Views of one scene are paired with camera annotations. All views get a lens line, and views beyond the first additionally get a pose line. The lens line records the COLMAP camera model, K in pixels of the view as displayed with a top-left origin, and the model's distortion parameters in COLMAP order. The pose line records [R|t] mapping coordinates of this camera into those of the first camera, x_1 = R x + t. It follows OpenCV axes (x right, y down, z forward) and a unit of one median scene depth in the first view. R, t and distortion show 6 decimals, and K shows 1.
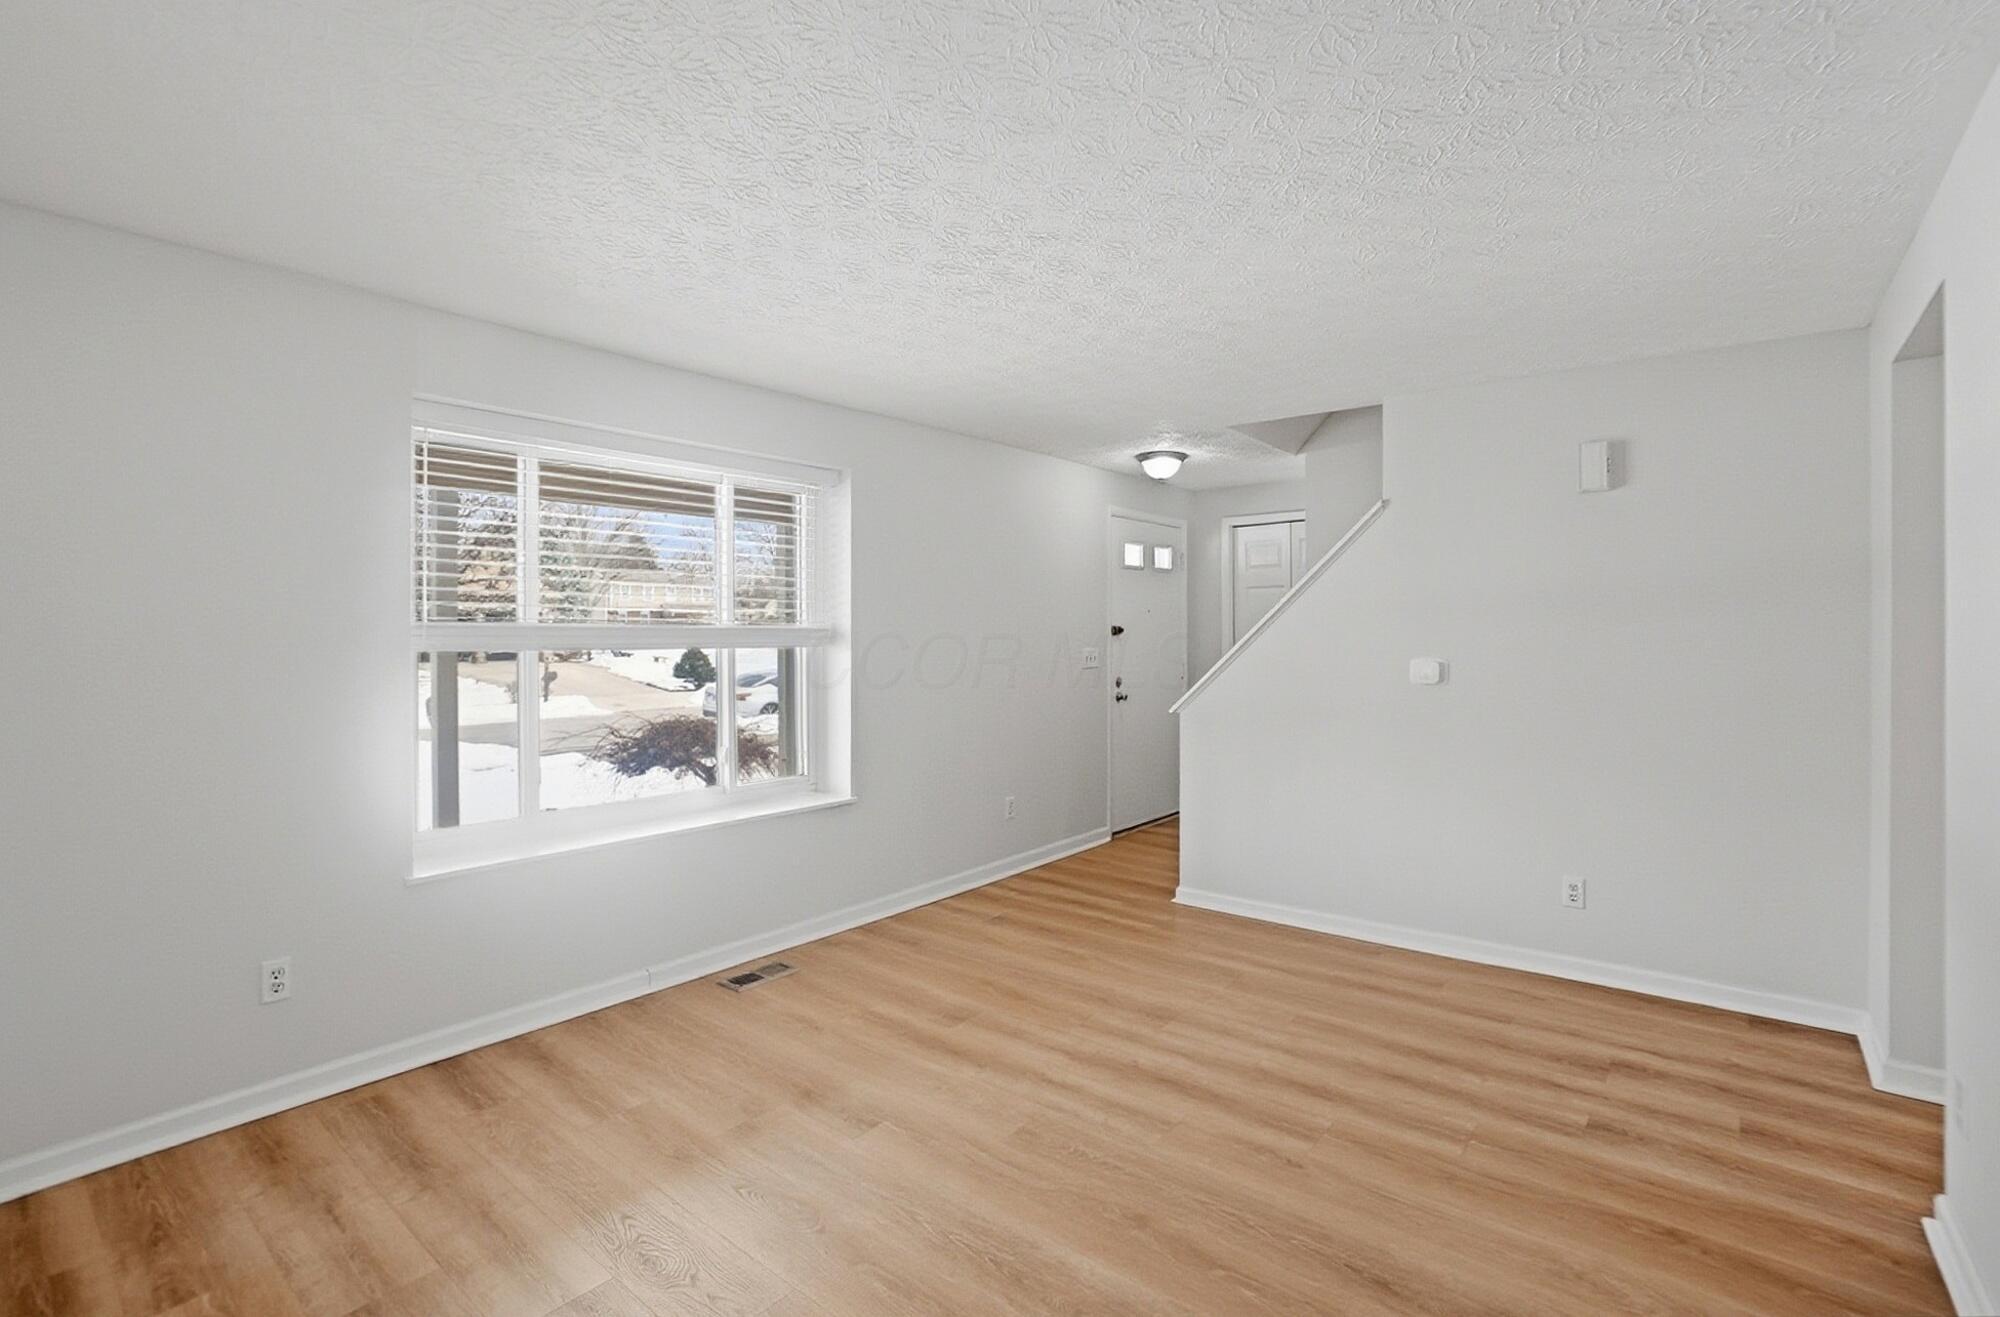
lens RADIAL K [[911.1, 0, 1011.9], [0, 911.1, 630.4], [0, 0, 1]] dist [-0.042143, 0.000684]
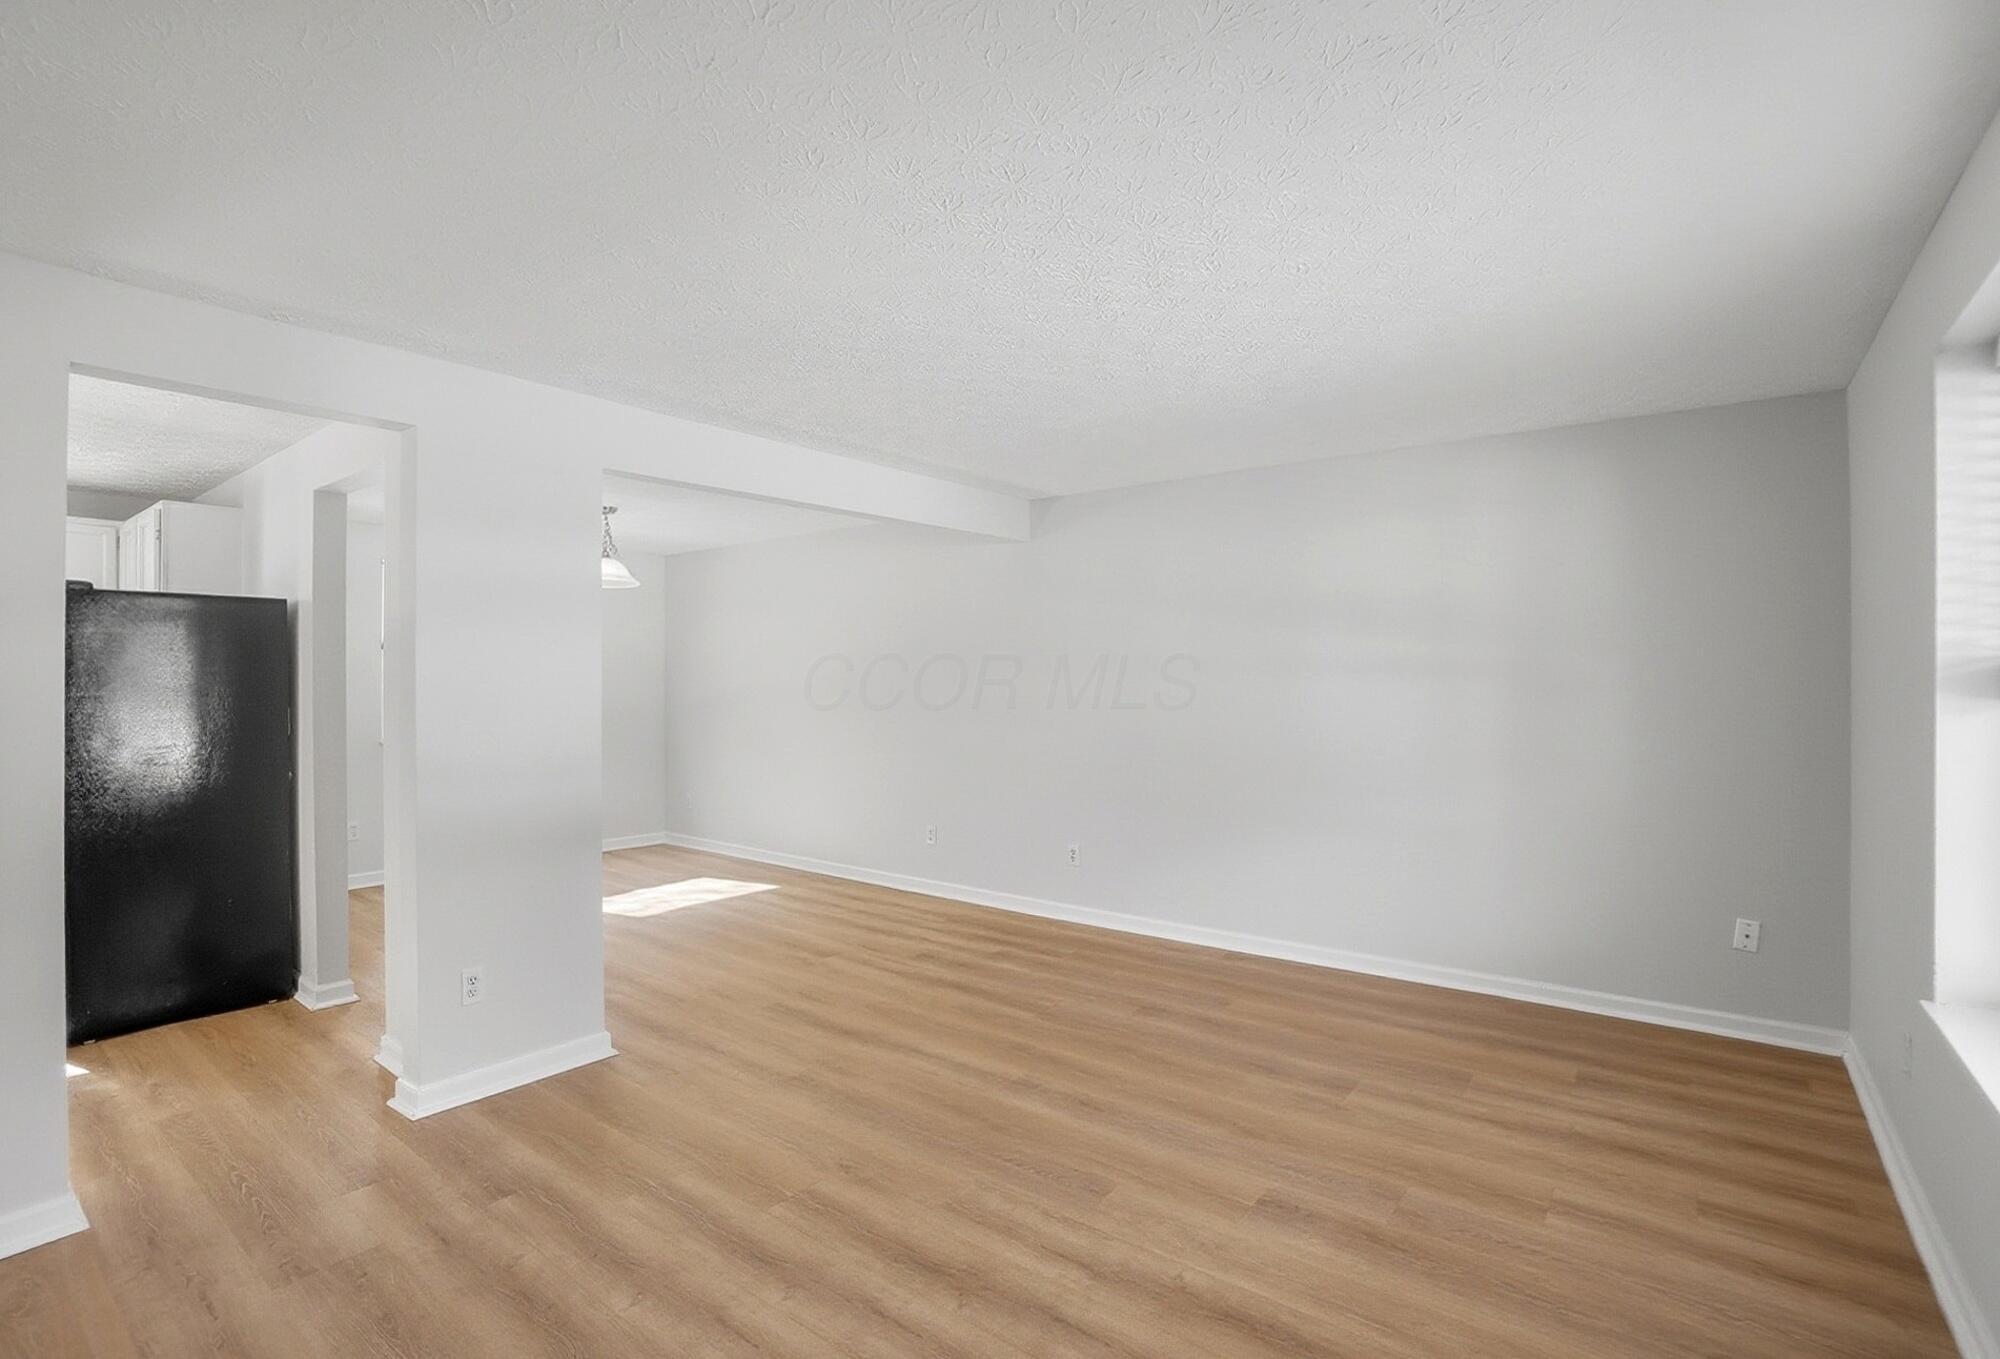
lens RADIAL K [[925.5, 0, 994.3], [0, 925.5, 694.3], [0, 0, 1]] dist [-0.052472, -0.000217]
pose [[-0.999699, 0.004827, -0.024036, 0.141837], [0.004565, 0.999930, 0.010942, 0.009064], [0.024087, 0.010829, -0.999651, 1.892473]]
